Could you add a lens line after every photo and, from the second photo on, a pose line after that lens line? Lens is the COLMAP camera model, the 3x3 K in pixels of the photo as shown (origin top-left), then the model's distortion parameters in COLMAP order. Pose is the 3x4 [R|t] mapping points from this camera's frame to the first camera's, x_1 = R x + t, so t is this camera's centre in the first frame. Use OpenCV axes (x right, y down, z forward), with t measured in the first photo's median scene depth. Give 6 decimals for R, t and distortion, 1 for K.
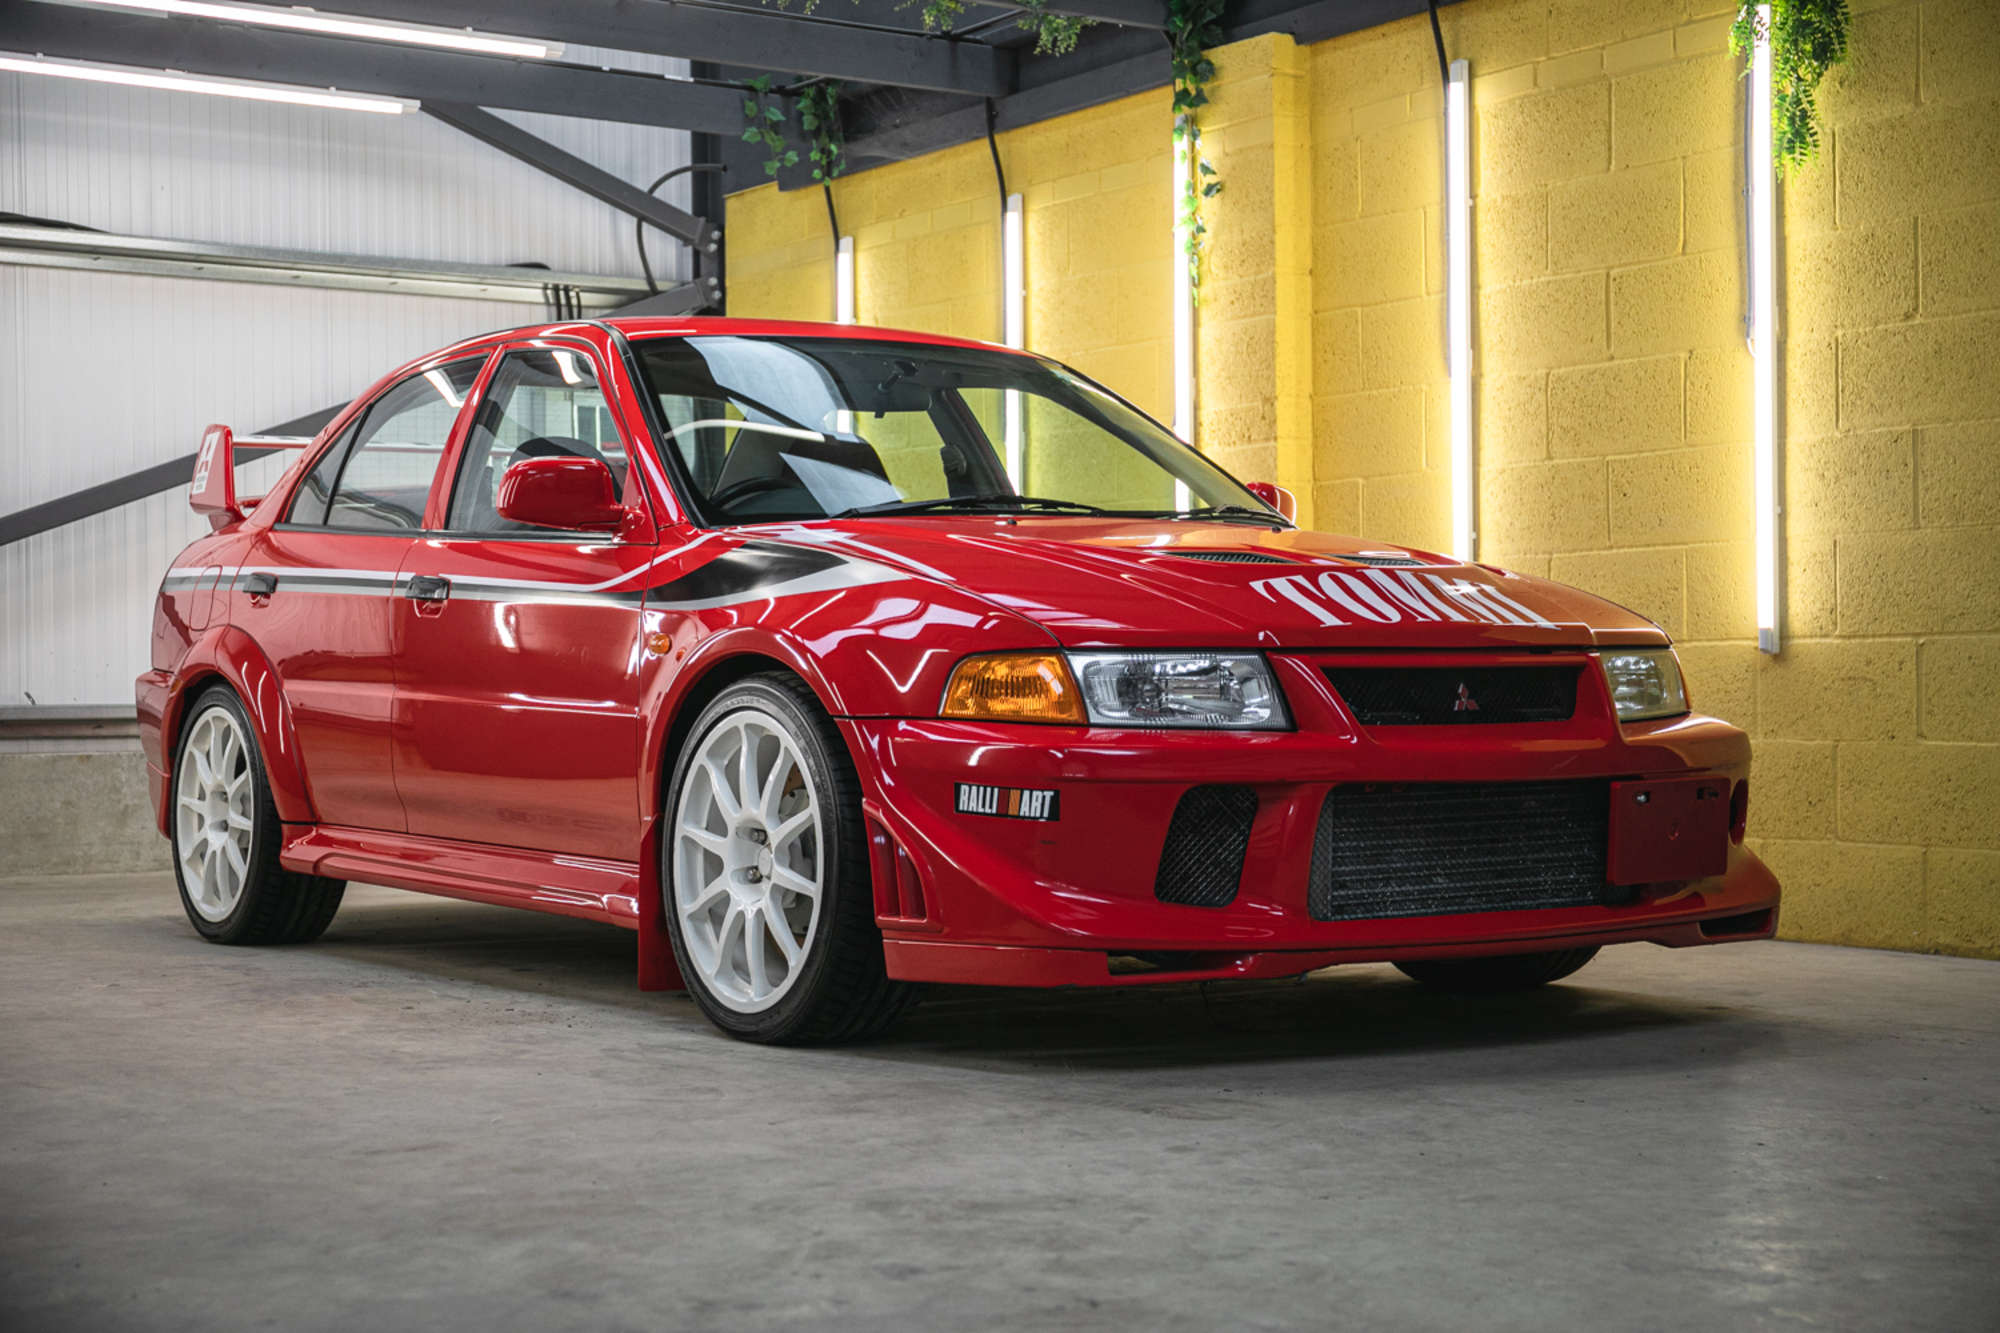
lens RADIAL K [[2883.1, 0, 1000.0], [0, 2883.1, 666.5], [0, 0, 1]] dist [0.026740, 0.021522]
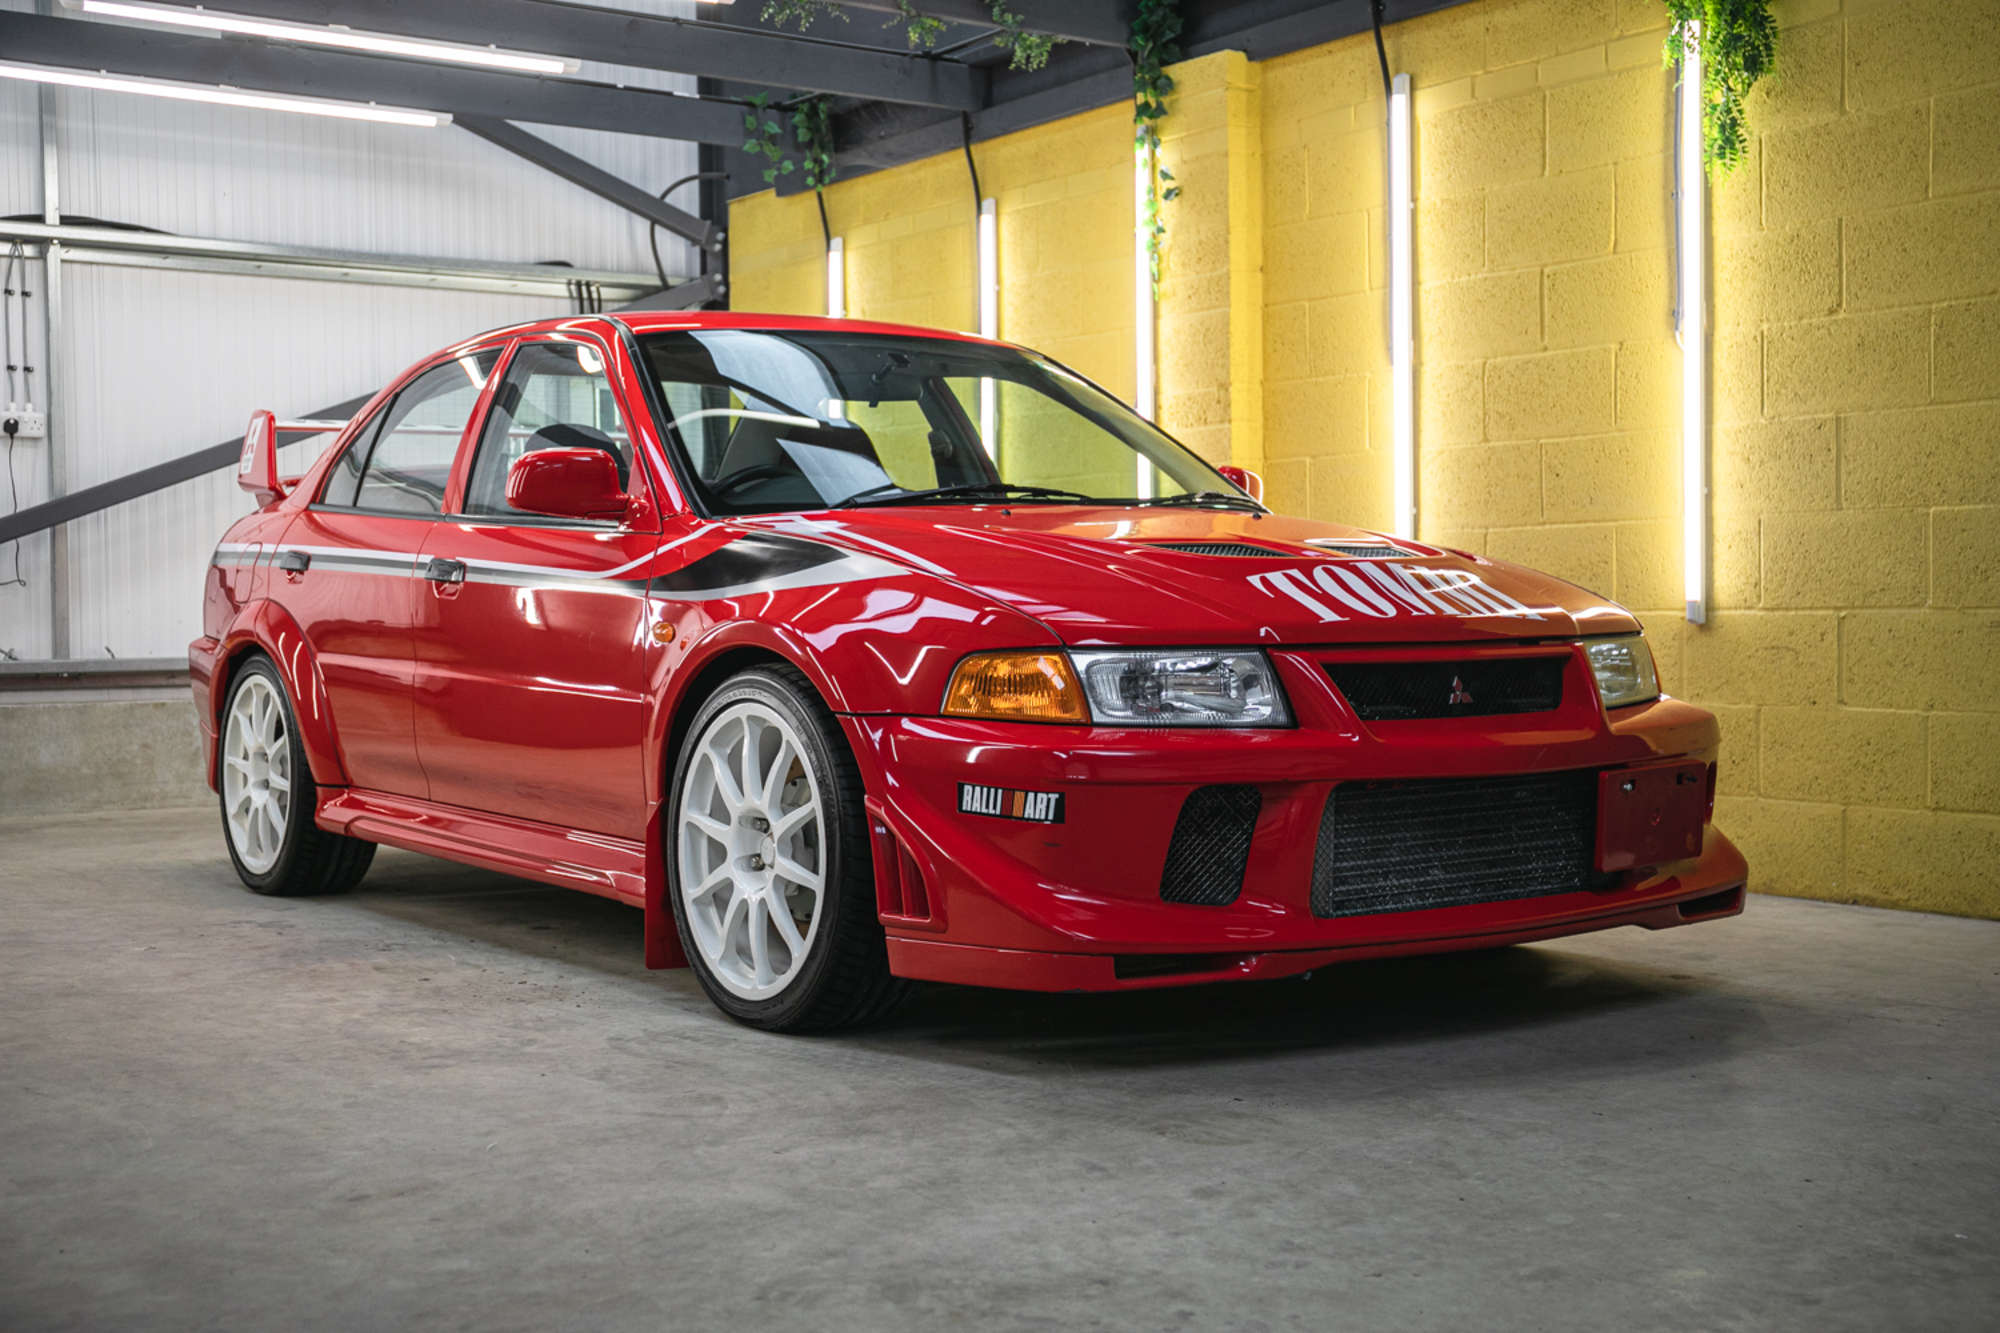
lens RADIAL K [[2370.8, 0, 1000.0], [0, 2370.8, 666.5], [0, 0, 1]] dist [-0.011384, 0.052160]
pose [[0.999848, -0.002793, 0.017193, -0.009463], [0.002274, 0.999544, 0.030124, -0.015334], [-0.017270, -0.030080, 0.999398, 0.113657]]
